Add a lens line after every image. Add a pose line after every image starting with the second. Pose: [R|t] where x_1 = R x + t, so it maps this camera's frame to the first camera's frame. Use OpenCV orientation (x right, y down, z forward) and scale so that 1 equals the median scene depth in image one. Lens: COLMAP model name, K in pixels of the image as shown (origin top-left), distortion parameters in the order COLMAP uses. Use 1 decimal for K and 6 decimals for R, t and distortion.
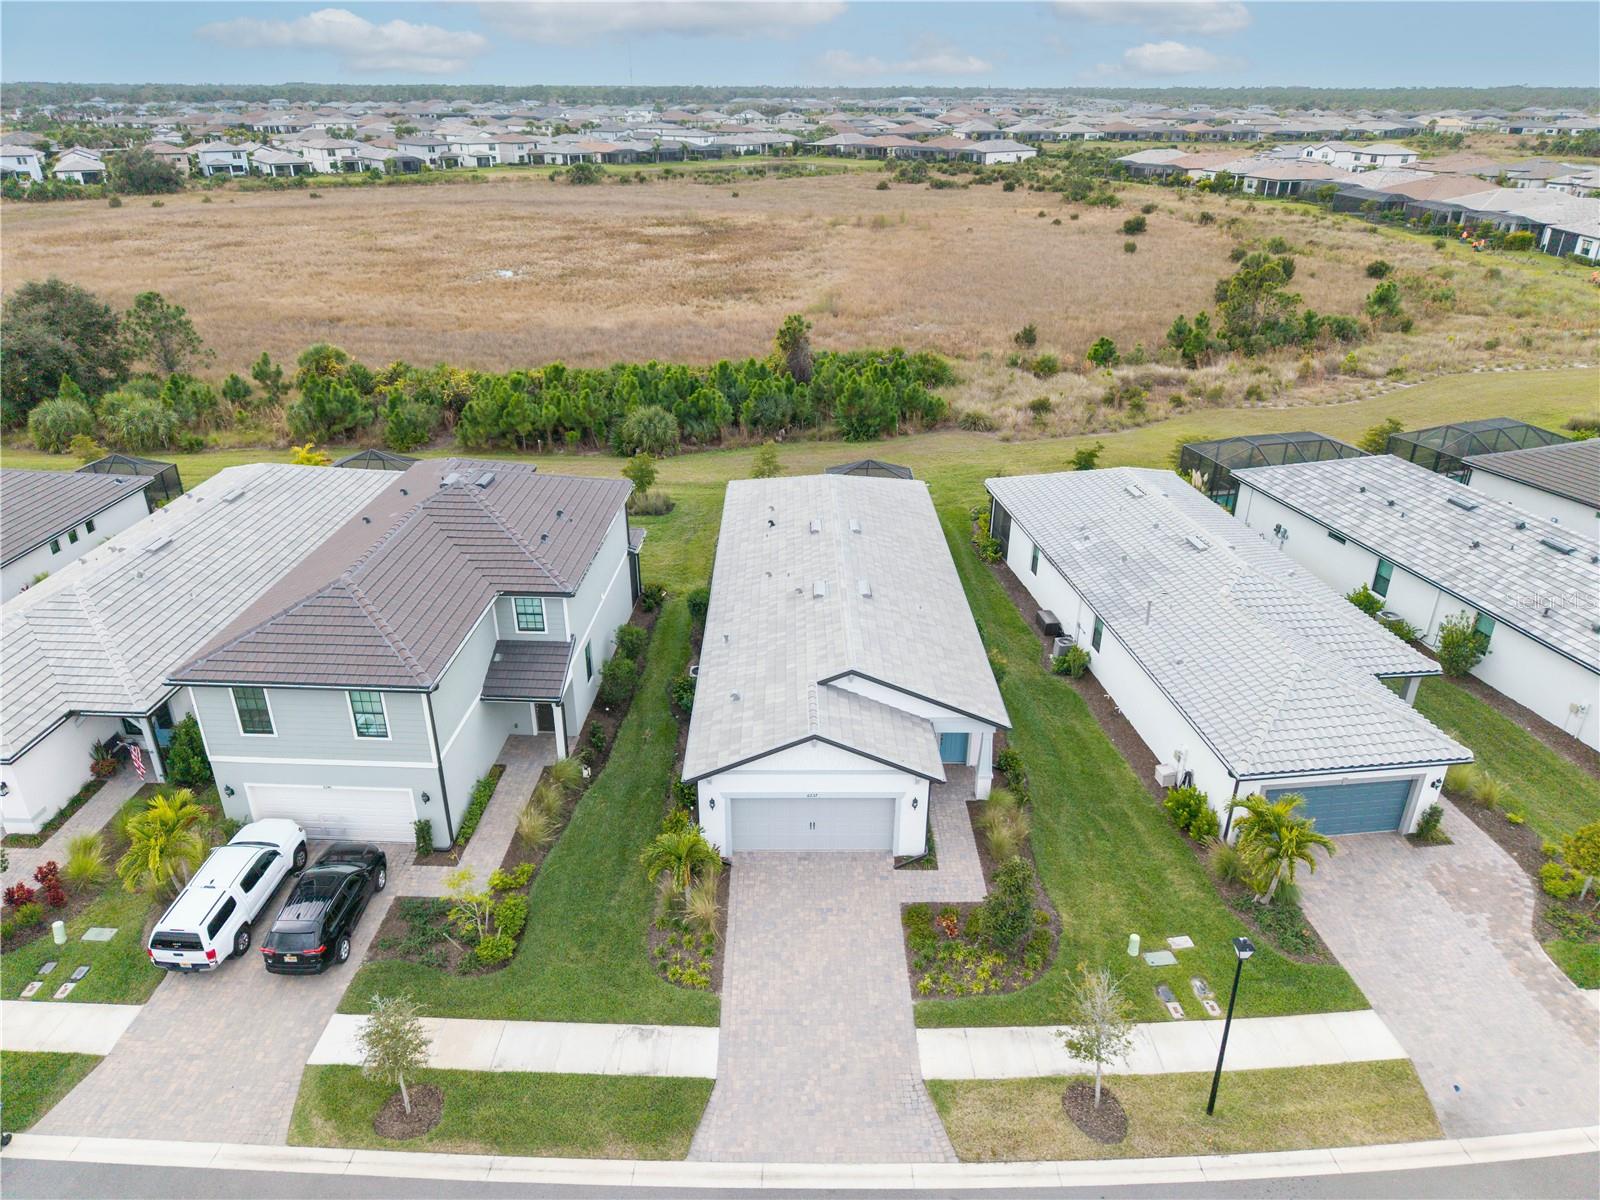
lens RADIAL K [[1111.2, 0, 800.0], [0, 1111.2, 600.0], [0, 0, 1]] dist [0.008638, -0.000214]
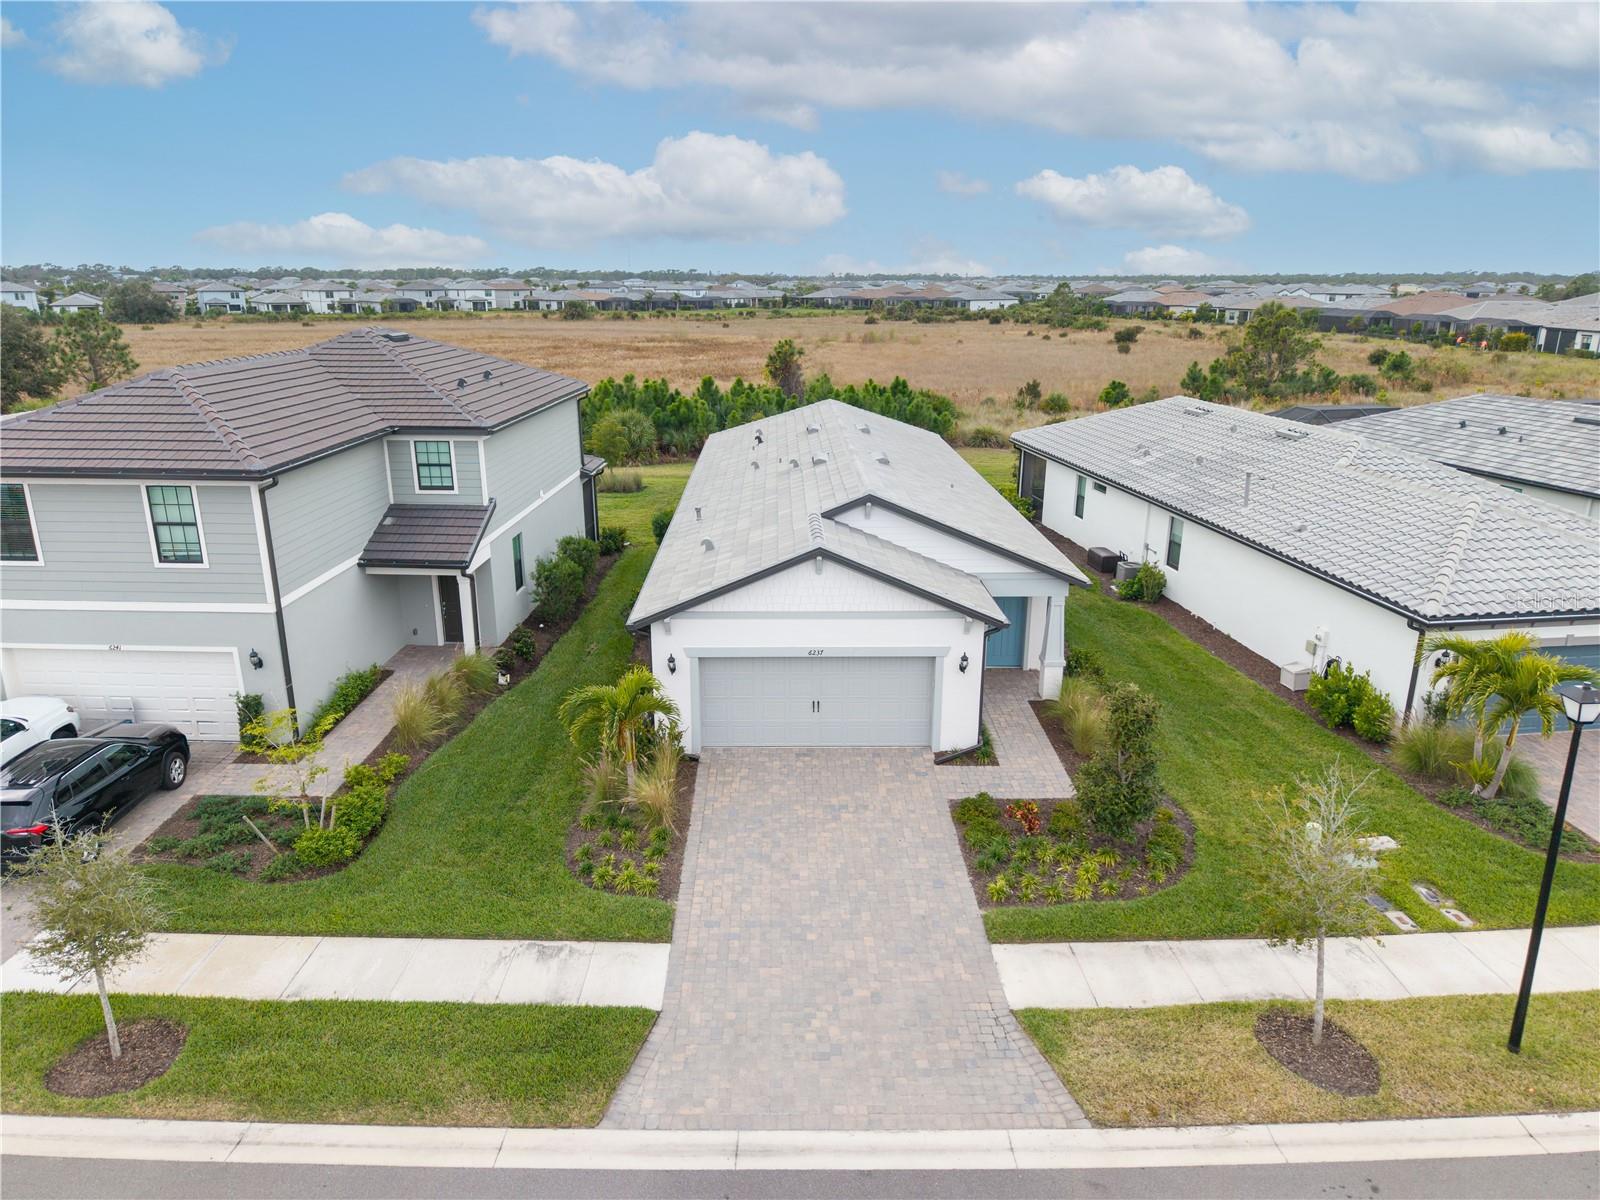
lens RADIAL K [[1100.8, 0, 800.0], [0, 1100.8, 600.0], [0, 0, 1]] dist [0.010991, -0.006528]
pose [[0.999949, -0.002766, 0.009729, -0.005593], [0.004260, 0.987580, -0.157059, 0.251517], [-0.009174, 0.157093, 0.987541, 0.317312]]
